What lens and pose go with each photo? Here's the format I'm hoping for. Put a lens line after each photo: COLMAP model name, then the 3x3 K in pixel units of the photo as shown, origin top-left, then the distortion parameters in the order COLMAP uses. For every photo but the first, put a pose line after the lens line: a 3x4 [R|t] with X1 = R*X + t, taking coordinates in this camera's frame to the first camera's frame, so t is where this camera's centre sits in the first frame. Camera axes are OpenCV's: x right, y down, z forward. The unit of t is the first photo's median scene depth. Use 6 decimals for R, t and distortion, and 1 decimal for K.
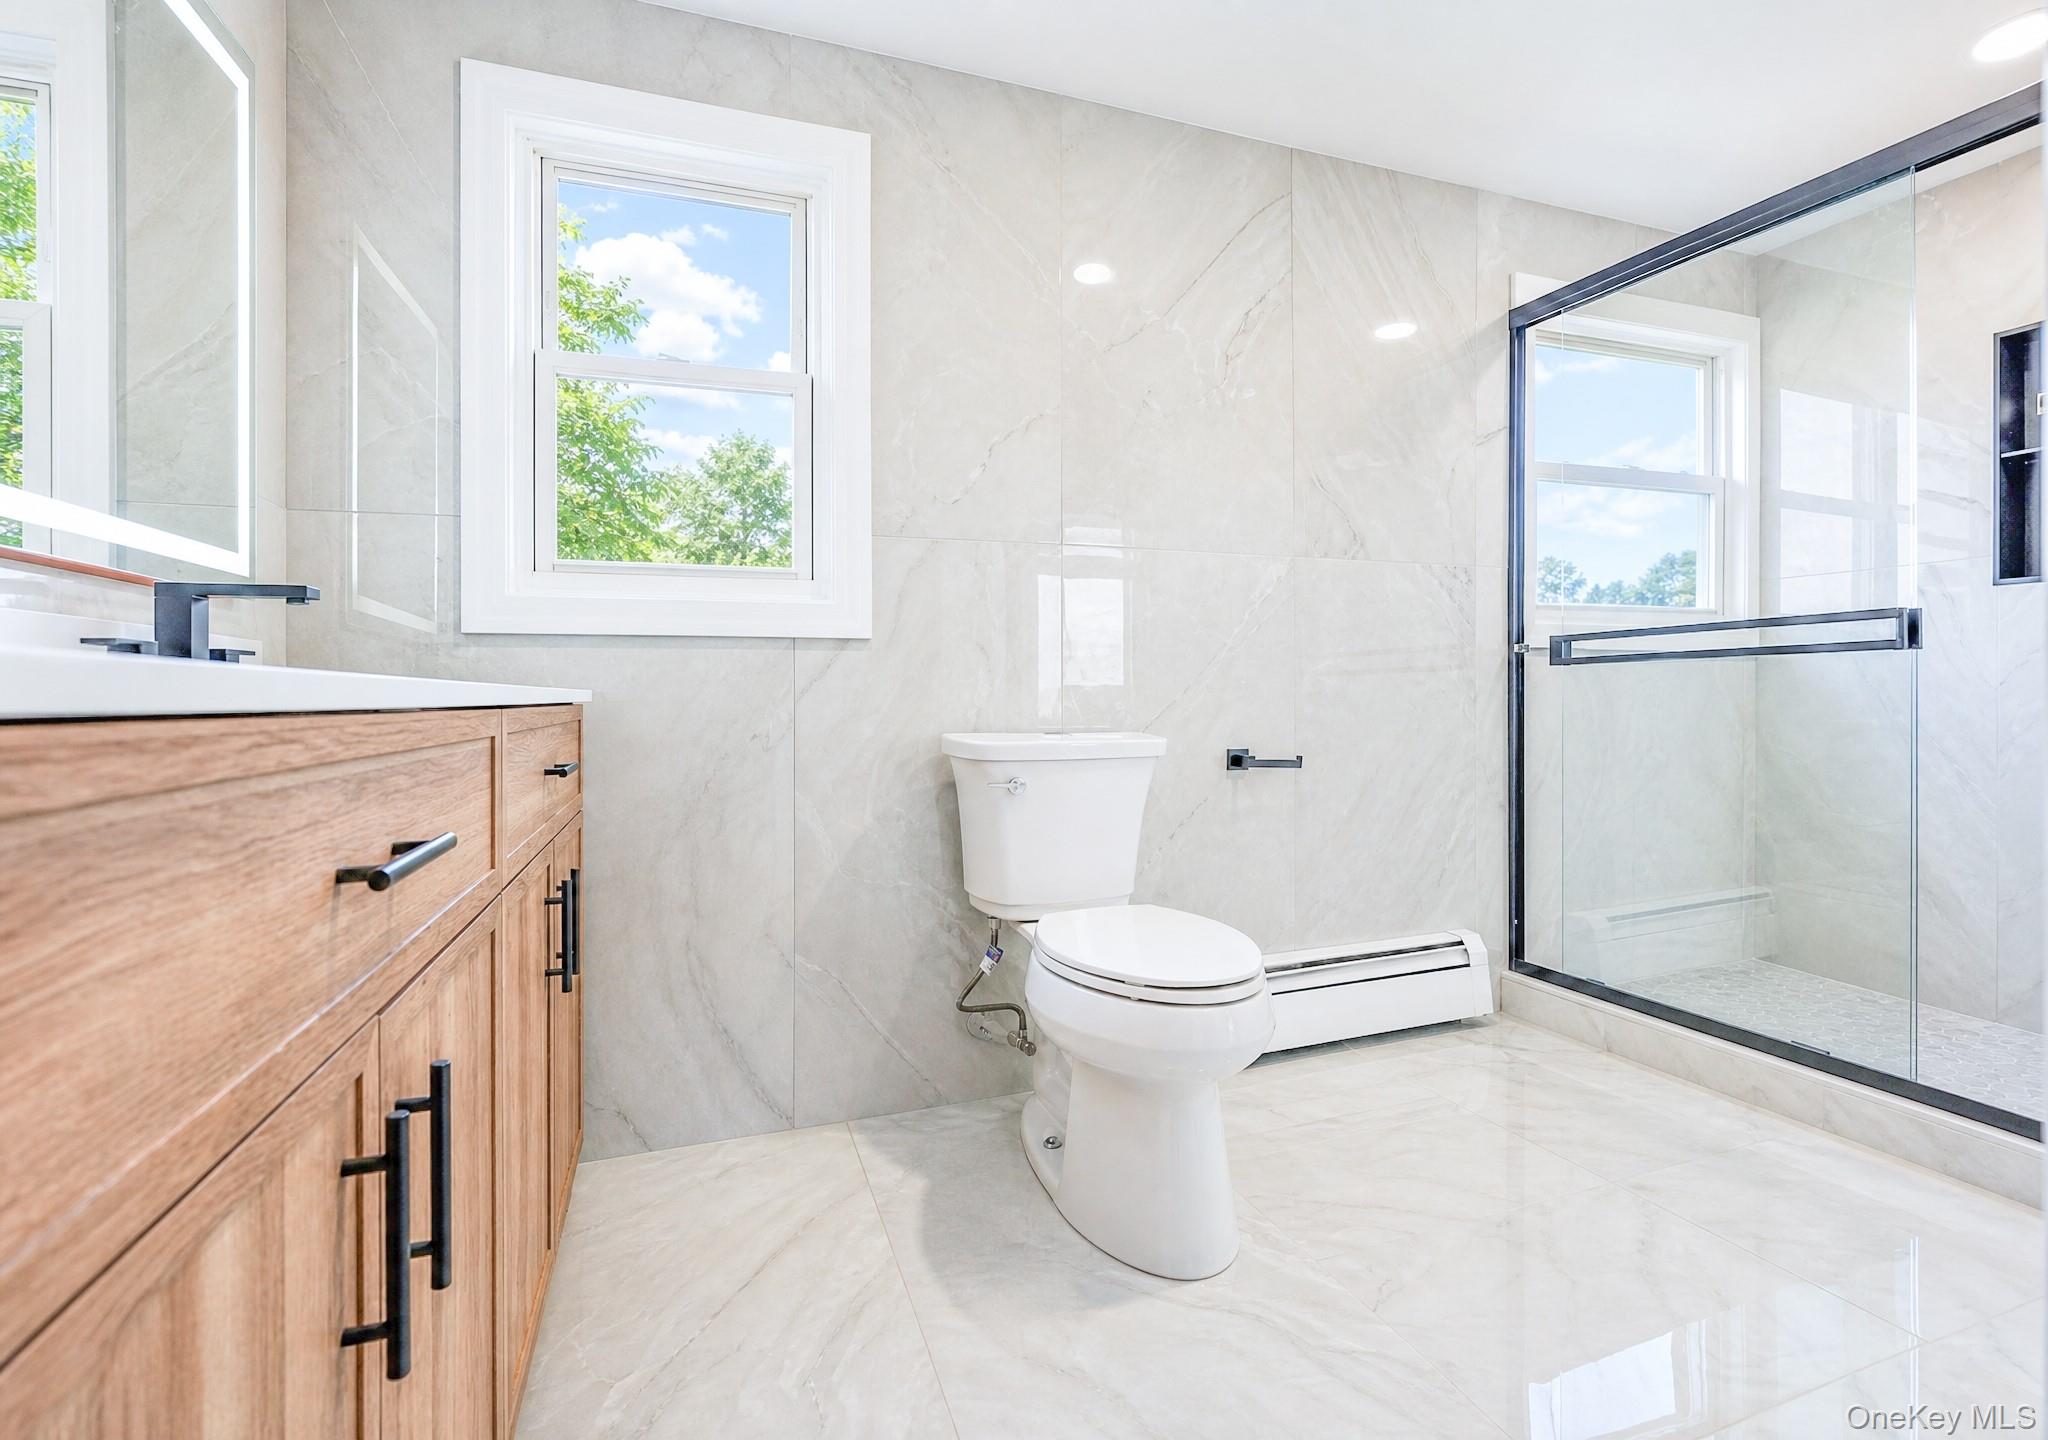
lens RADIAL K [[997.8, 0, 1012.0], [0, 997.8, 688.9], [0, 0, 1]] dist [0.001178, 0.057587]
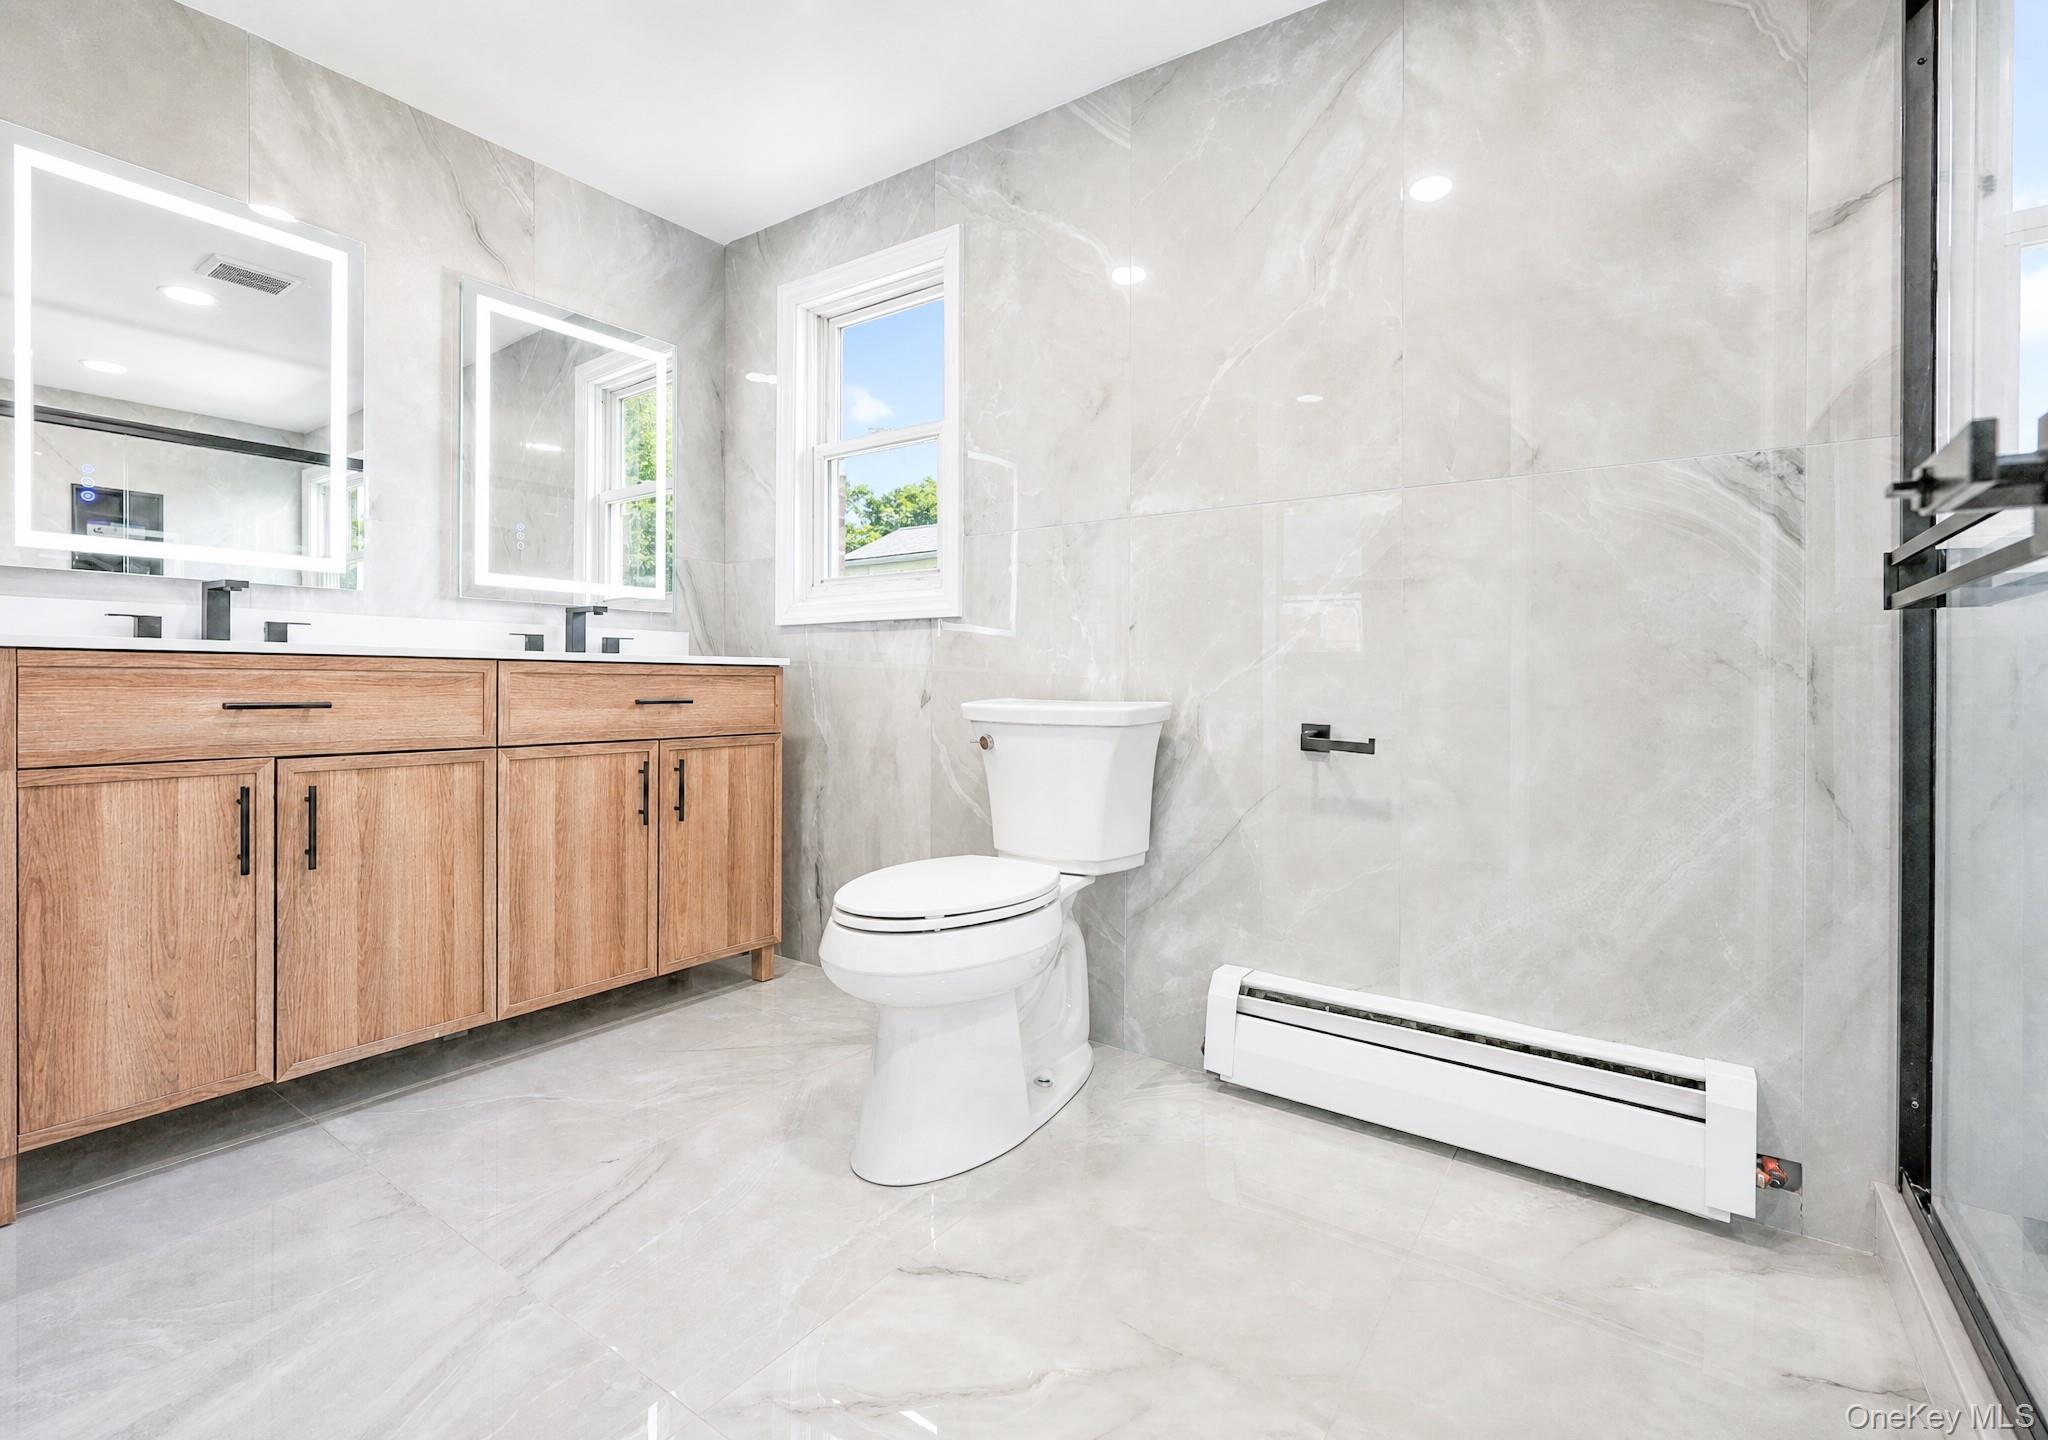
lens RADIAL K [[997.8, 0, 1012.0], [0, 997.8, 688.9], [0, 0, 1]] dist [0.001178, 0.057587]
pose [[0.611797, 0.010940, -0.790939, 0.834594], [-0.001527, 0.999919, 0.012650, 0.020493], [0.791013, -0.006531, 0.611764, 0.321033]]
